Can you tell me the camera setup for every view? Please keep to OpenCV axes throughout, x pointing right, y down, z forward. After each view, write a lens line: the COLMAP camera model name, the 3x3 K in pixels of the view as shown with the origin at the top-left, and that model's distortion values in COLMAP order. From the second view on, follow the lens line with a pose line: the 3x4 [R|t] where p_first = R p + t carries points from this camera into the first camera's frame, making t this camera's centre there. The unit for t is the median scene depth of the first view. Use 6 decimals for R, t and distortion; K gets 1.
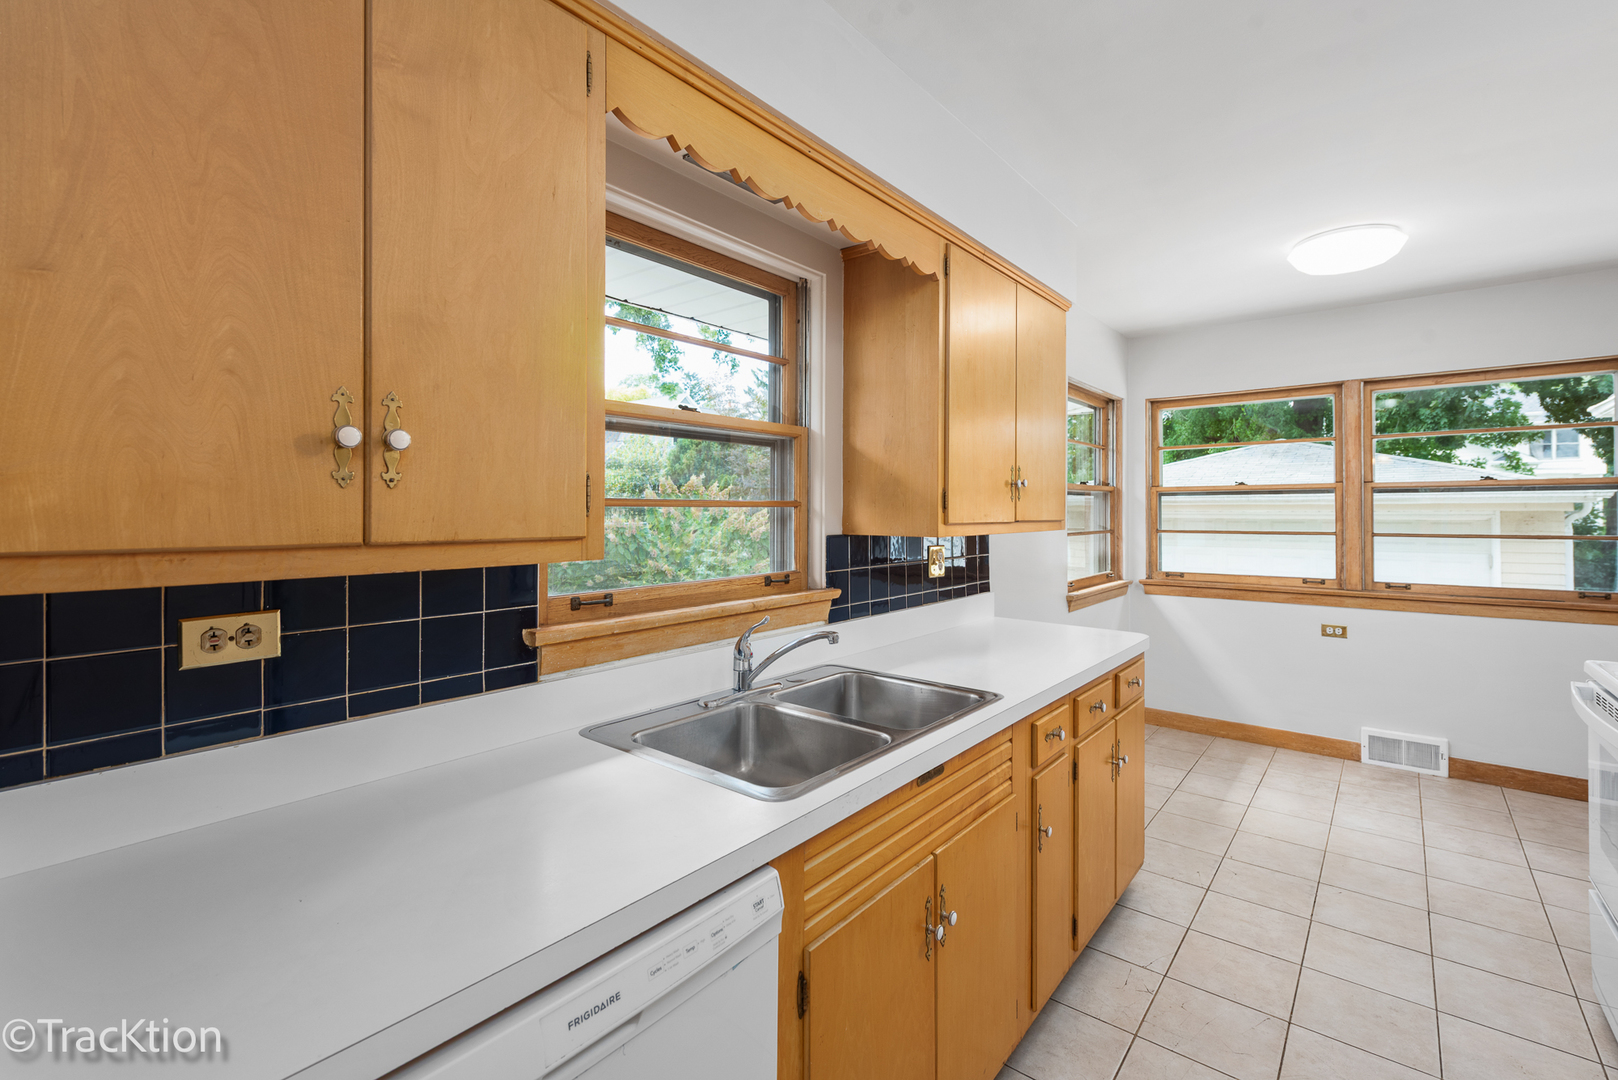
lens RADIAL K [[723.2, 0, 814.8], [0, 723.2, 513.2], [0, 0, 1]] dist [0.013819, -0.000474]
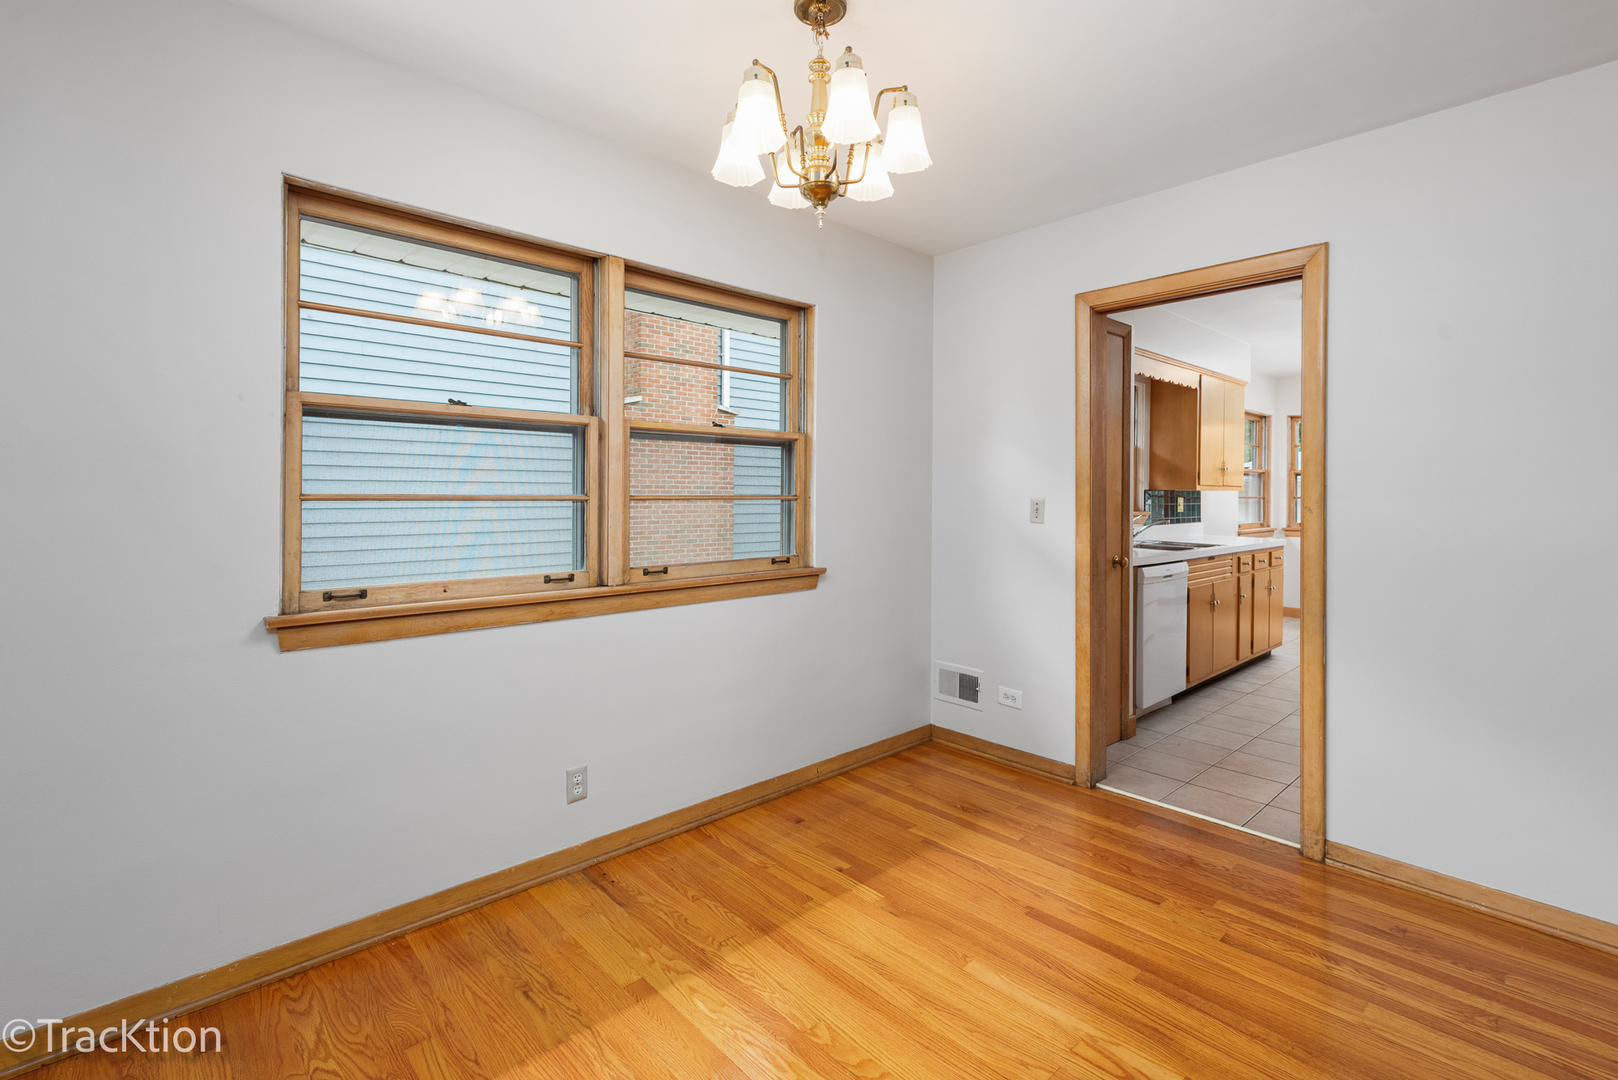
lens RADIAL K [[723.2, 0, 814.8], [0, 723.2, 513.2], [0, 0, 1]] dist [0.013819, -0.000474]
pose [[0.988917, 0.003513, -0.148426, -0.601903], [-0.001057, 0.999861, 0.016625, 0.056773], [0.148464, -0.016283, 0.988784, -1.338288]]
